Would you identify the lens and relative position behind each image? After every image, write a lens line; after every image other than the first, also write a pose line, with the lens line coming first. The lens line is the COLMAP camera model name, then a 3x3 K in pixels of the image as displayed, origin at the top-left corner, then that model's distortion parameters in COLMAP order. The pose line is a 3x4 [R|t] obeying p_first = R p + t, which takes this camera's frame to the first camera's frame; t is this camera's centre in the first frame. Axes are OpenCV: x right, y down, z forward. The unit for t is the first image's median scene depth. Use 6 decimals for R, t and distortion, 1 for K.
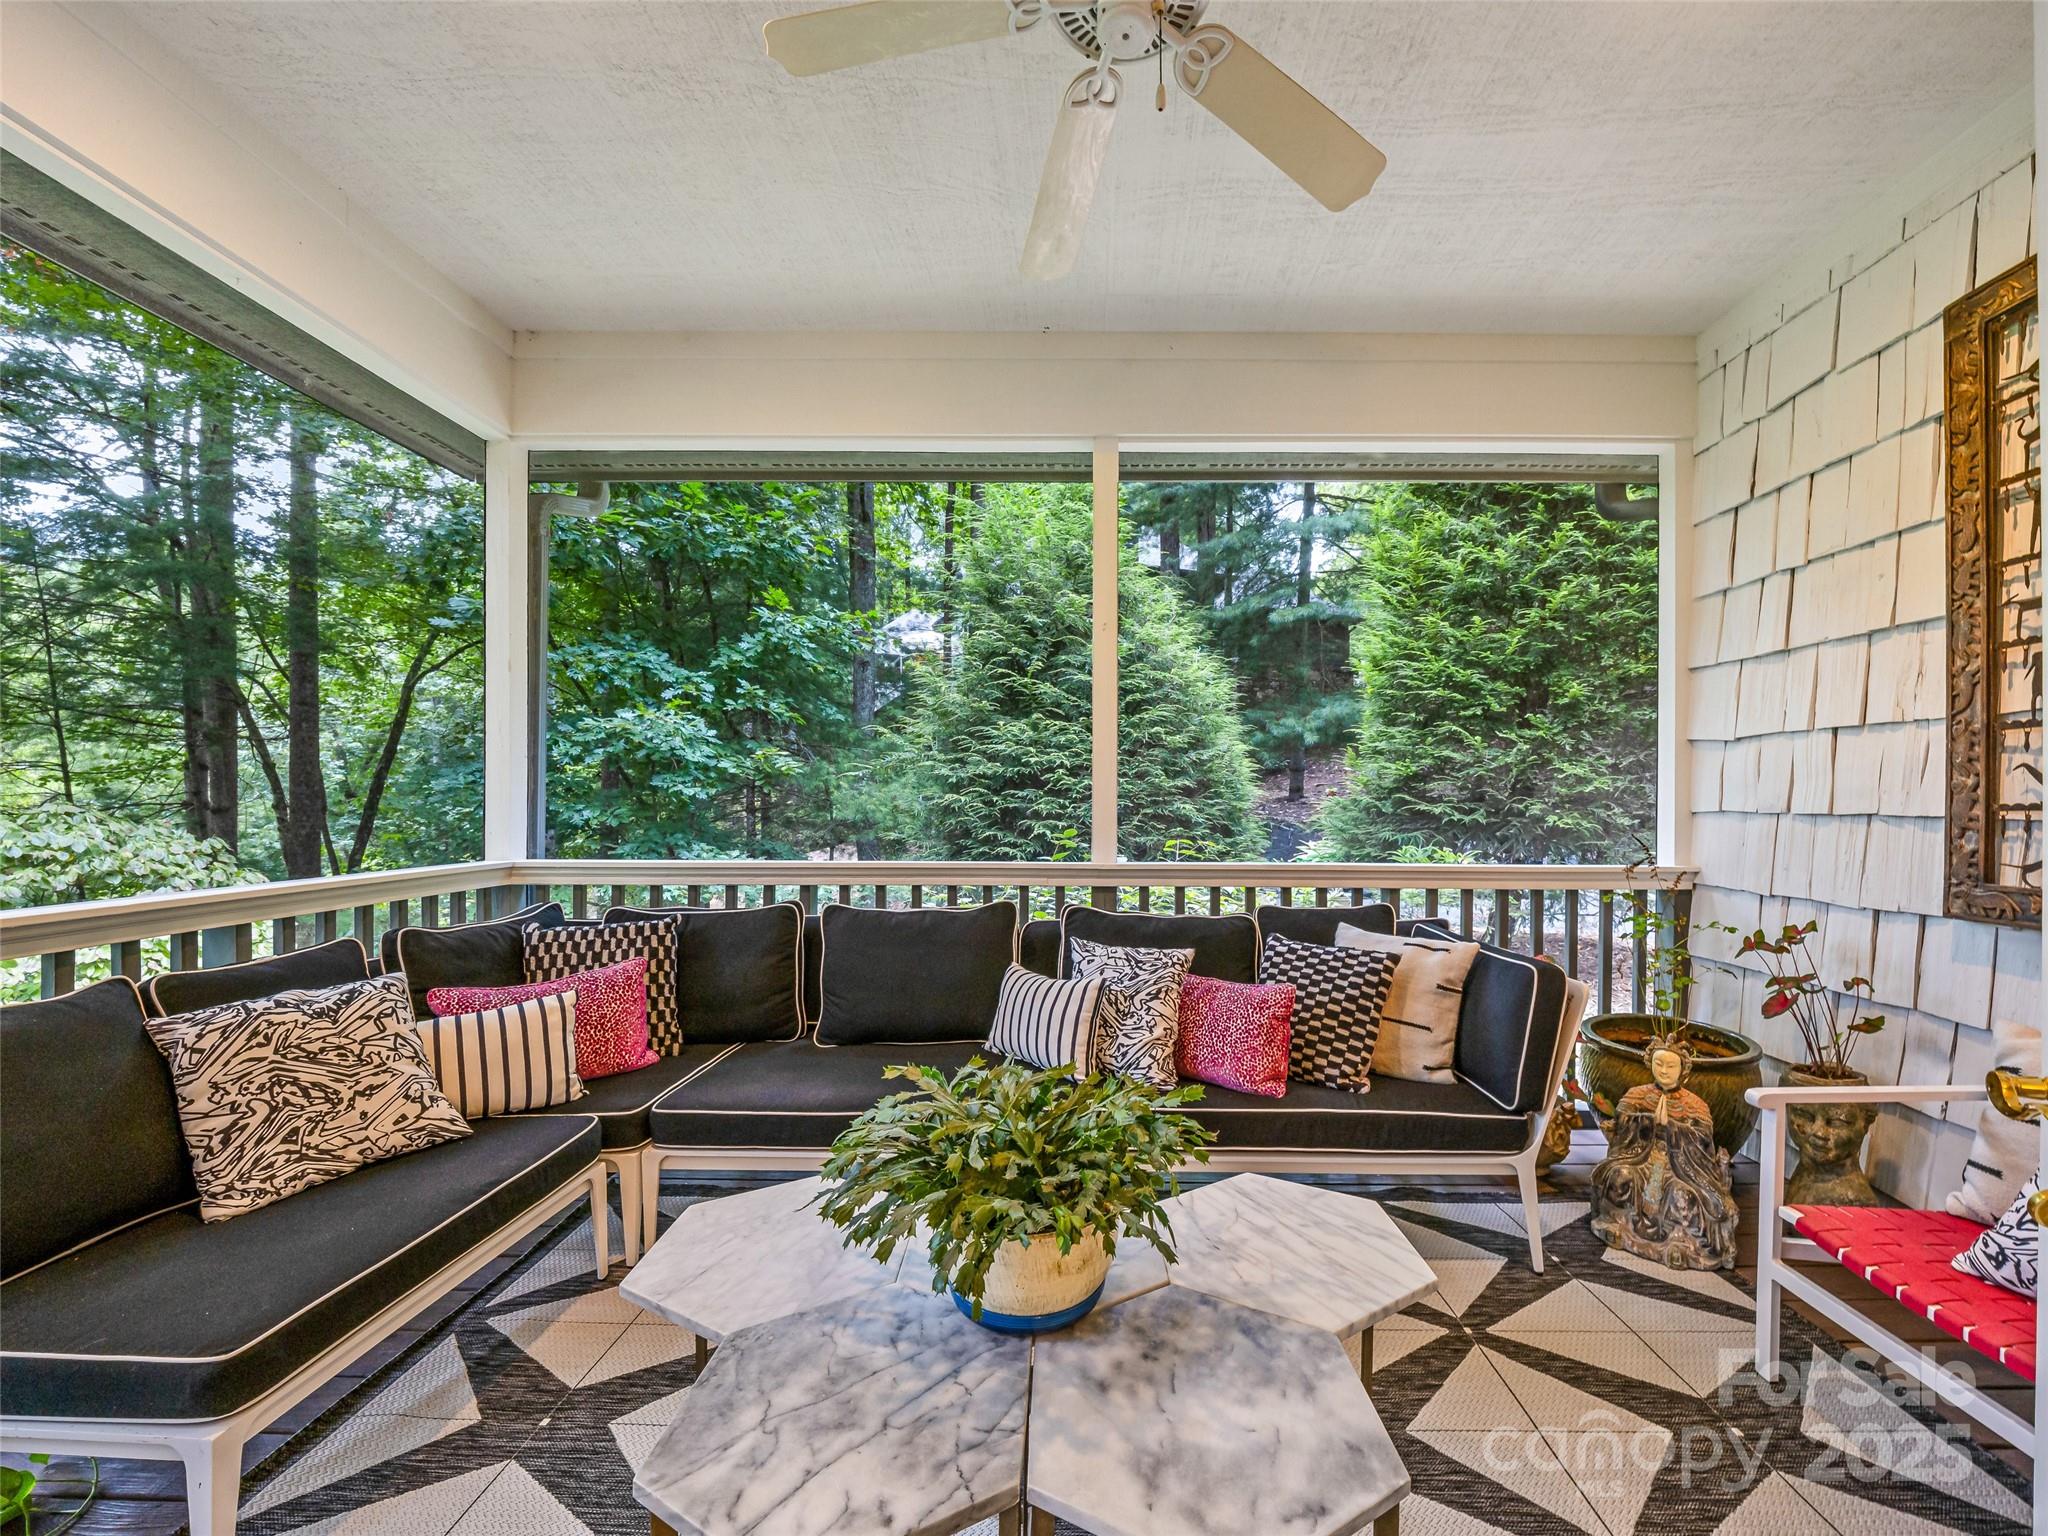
lens RADIAL K [[774.8, 0, 1058.2], [0, 774.8, 805.7], [0, 0, 1]] dist [0.000335, -0.000007]
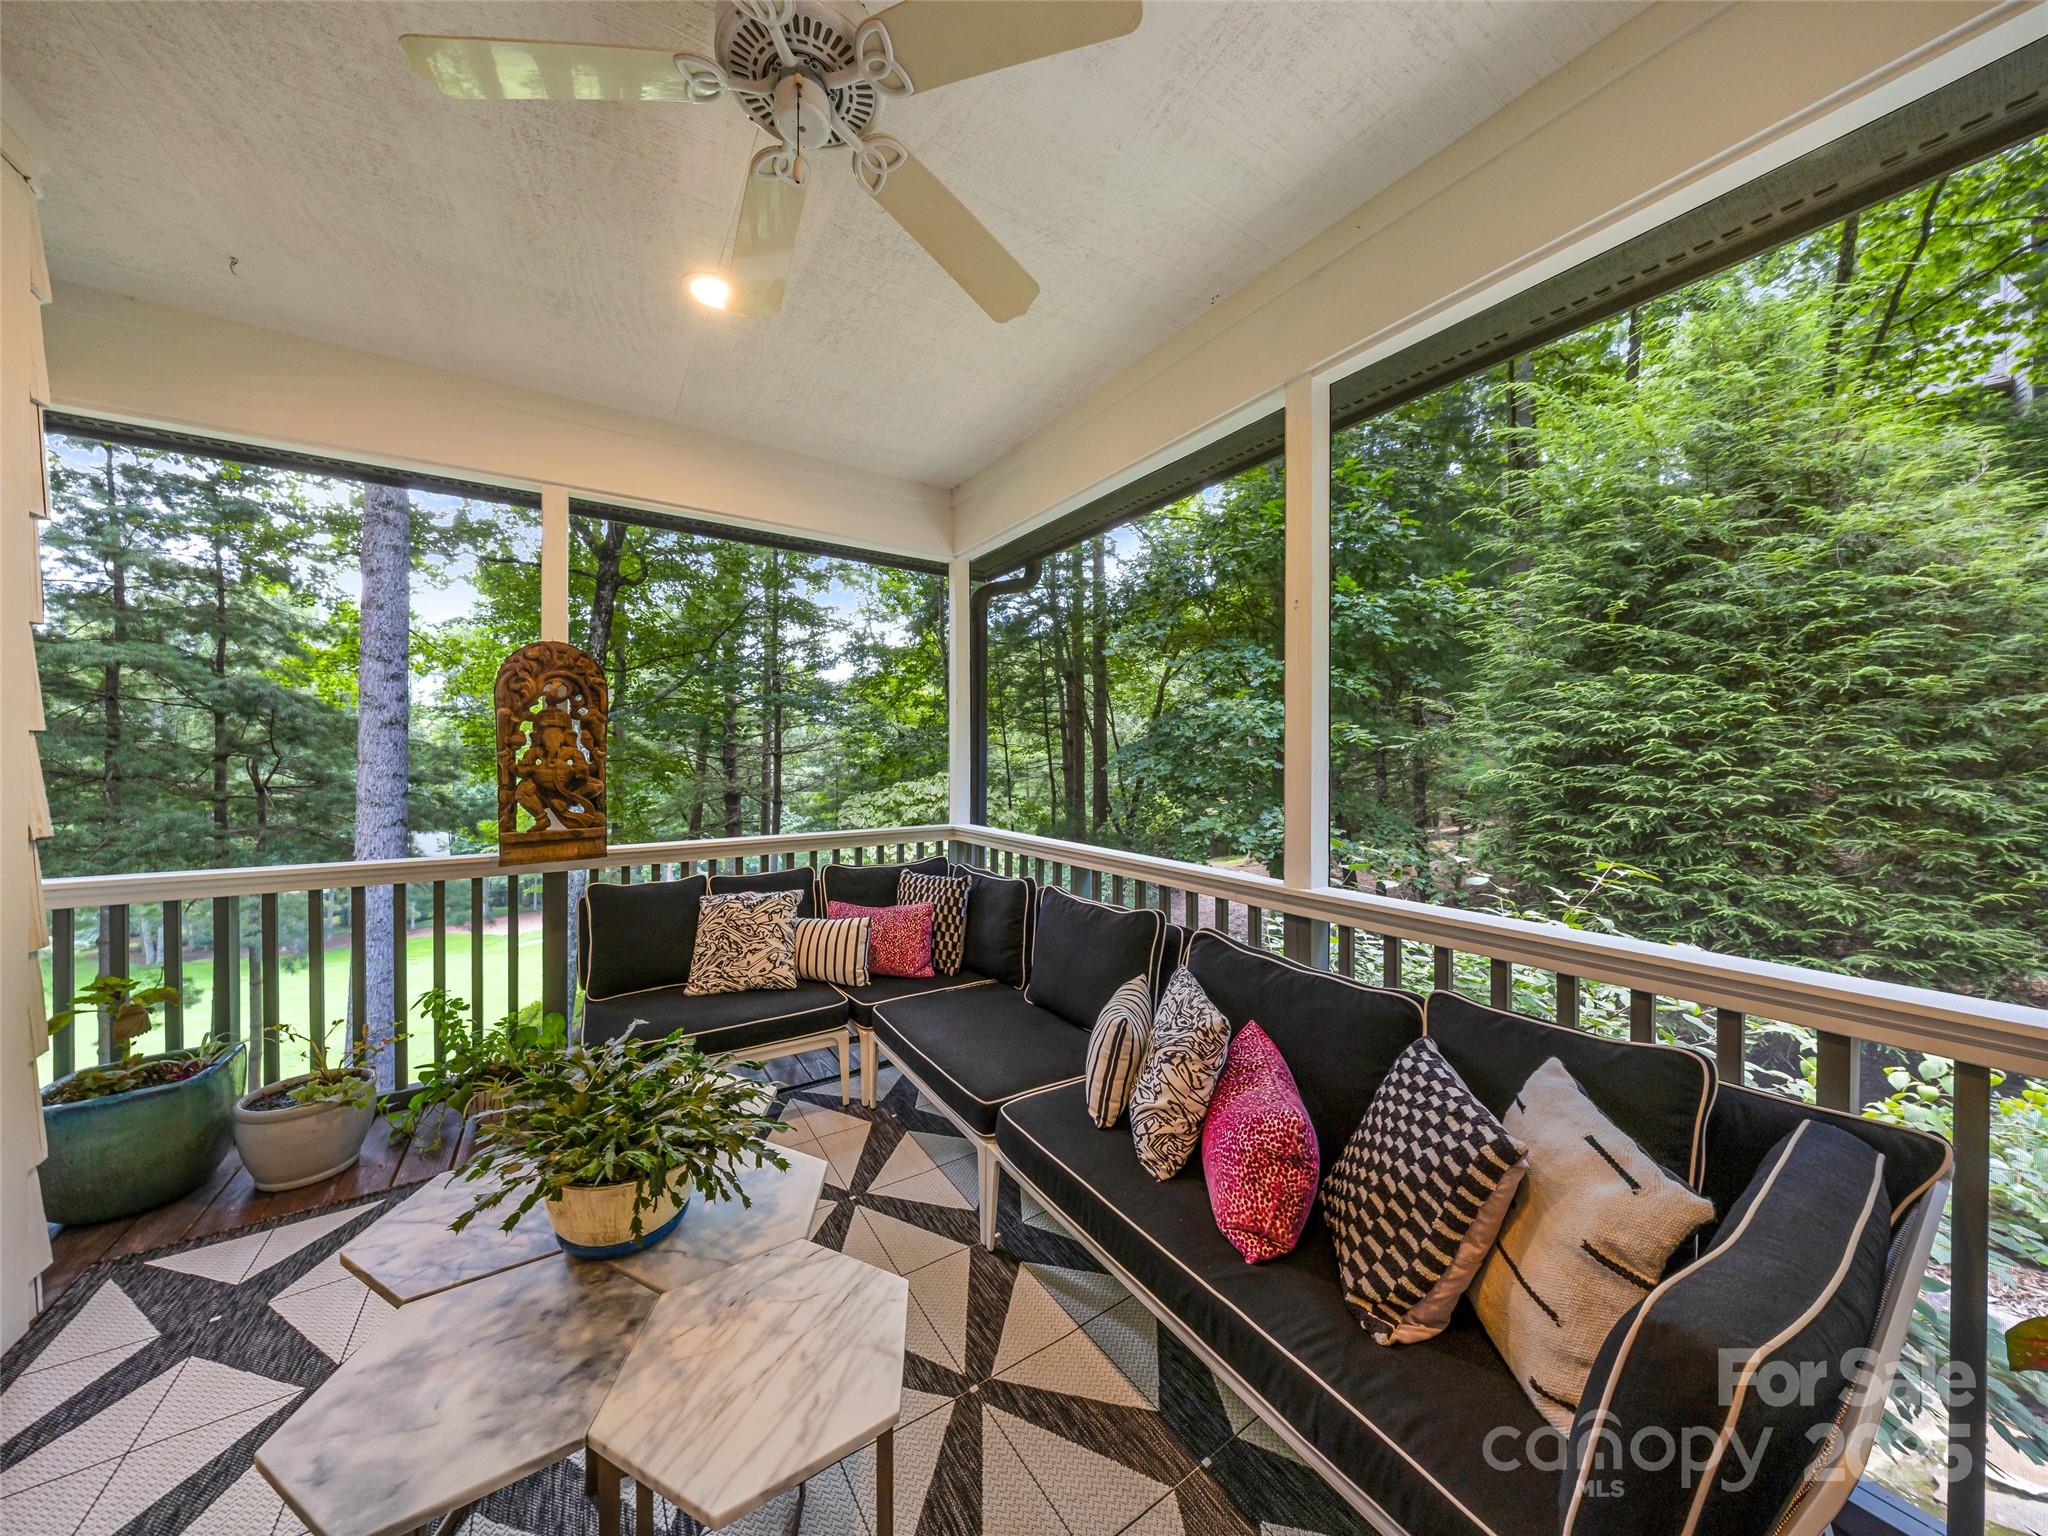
lens RADIAL K [[661.2, 0, 1024.0], [0, 661.2, 768.0], [0, 0, 1]] dist [-0.000676, -0.000026]
pose [[0.565349, 0.009741, -0.824794, 0.181705], [-0.001948, 0.999943, 0.010475, -0.023601], [0.824849, -0.004316, 0.565336, 0.131198]]
